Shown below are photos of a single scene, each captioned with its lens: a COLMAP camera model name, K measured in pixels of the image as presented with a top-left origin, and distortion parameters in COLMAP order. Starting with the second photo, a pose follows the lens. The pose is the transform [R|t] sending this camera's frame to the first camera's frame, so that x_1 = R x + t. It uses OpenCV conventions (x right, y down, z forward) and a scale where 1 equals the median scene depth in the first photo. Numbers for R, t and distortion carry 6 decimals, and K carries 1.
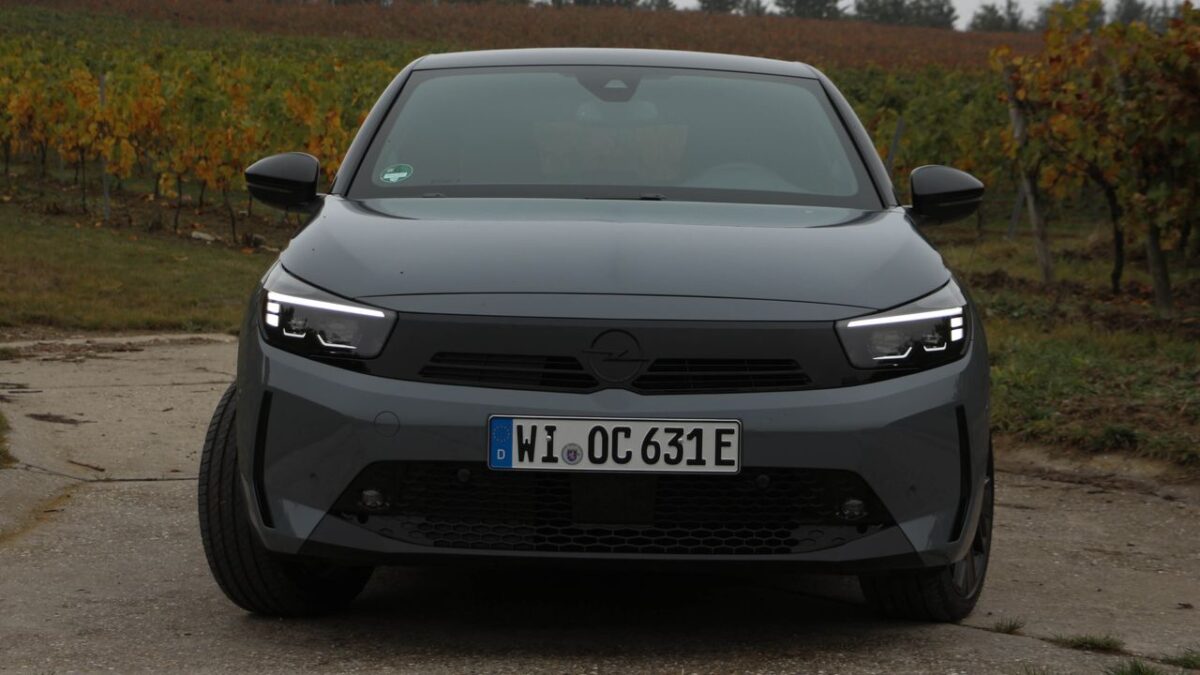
lens RADIAL K [[2801.2, 0, 604.3], [0, 2801.2, 336.4], [0, 0, 1]] dist [0.093591, 0.000000]
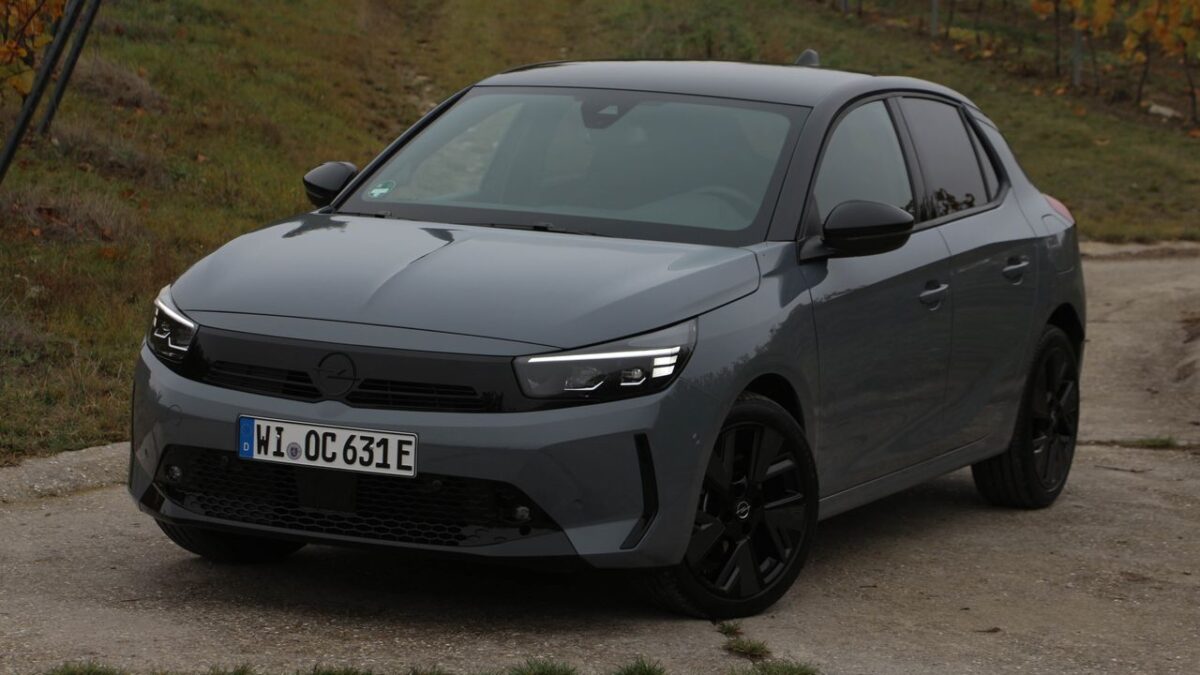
lens RADIAL K [[3897.5, 0, 595.8], [0, 3897.5, 340.2], [0, 0, 1]] dist [0.183899, 0.000000]
pose [[0.898586, 0.066907, -0.433666, 0.851829], [-0.045673, 0.997200, 0.059212, -0.114892], [0.436413, -0.033400, 0.899126, -0.490600]]
